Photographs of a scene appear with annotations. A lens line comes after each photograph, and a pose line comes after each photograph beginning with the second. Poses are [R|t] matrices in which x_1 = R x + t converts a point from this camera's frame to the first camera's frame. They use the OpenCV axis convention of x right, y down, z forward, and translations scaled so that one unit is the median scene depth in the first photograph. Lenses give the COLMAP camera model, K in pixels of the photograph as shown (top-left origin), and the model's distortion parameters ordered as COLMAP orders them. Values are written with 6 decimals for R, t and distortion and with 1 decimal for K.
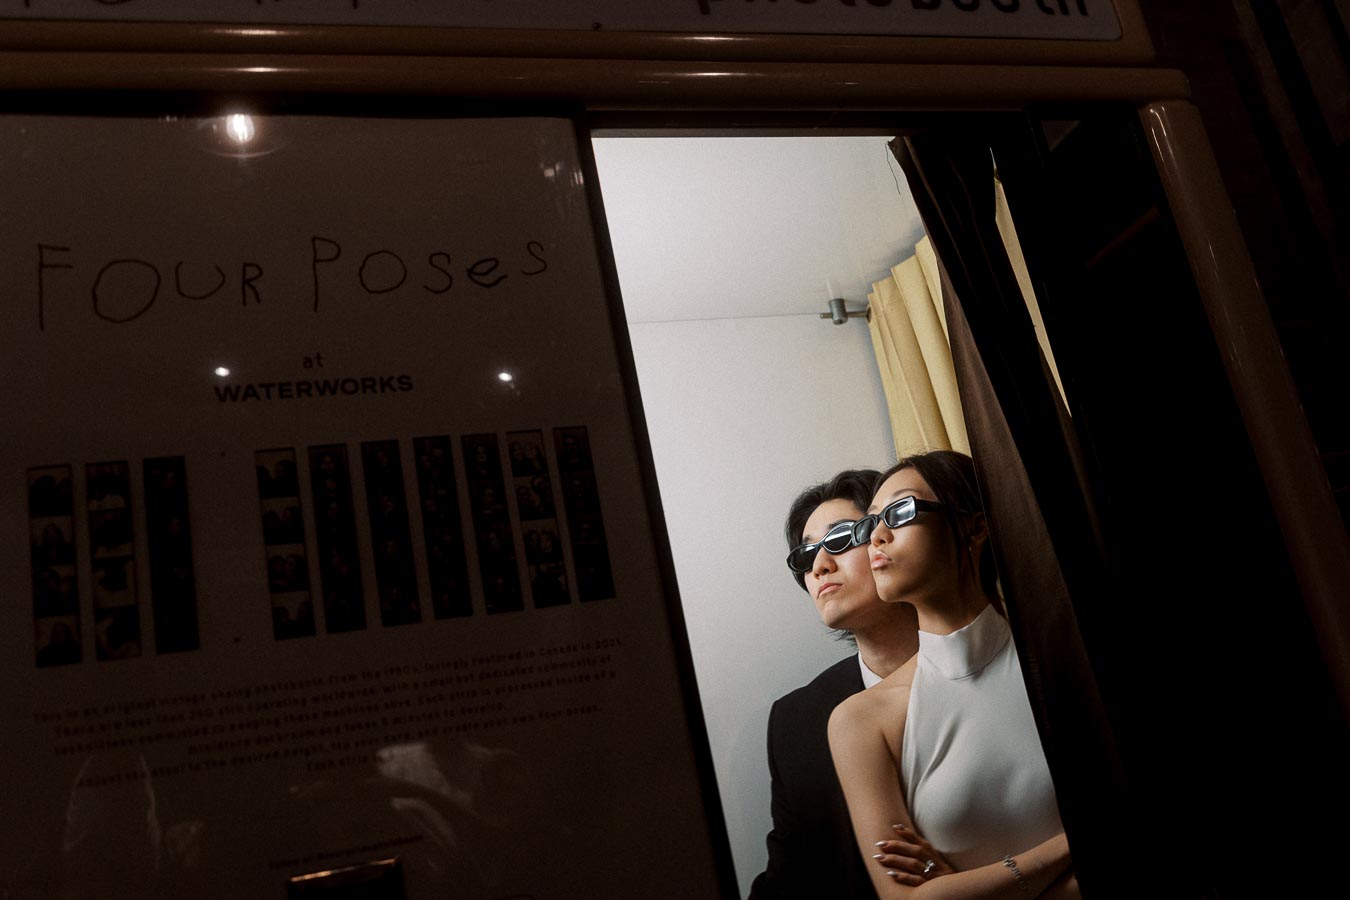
lens RADIAL K [[1387.6, 0, 681.6], [0, 1387.6, 457.4], [0, 0, 1]] dist [0.003258, 0.000000]
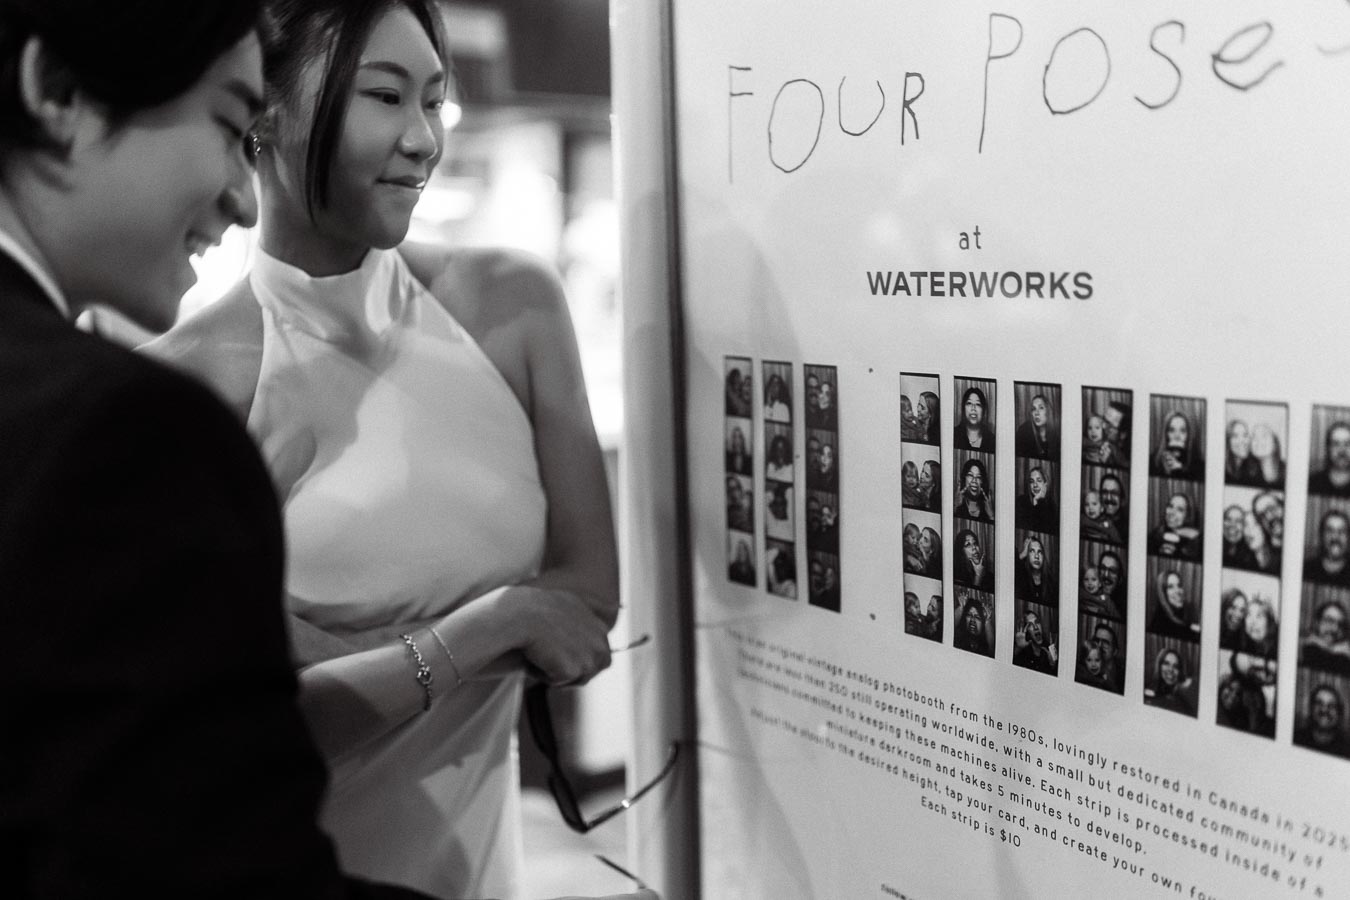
lens RADIAL K [[1387.6, 0, 675.4], [0, 1387.6, 455.4], [0, 0, 1]] dist [0.003258, 0.000000]
pose [[0.324398, 0.313495, -0.892461, 0.302500], [0.245917, 0.883092, 0.399592, -0.276721], [0.913395, -0.349098, 0.209379, 0.716812]]
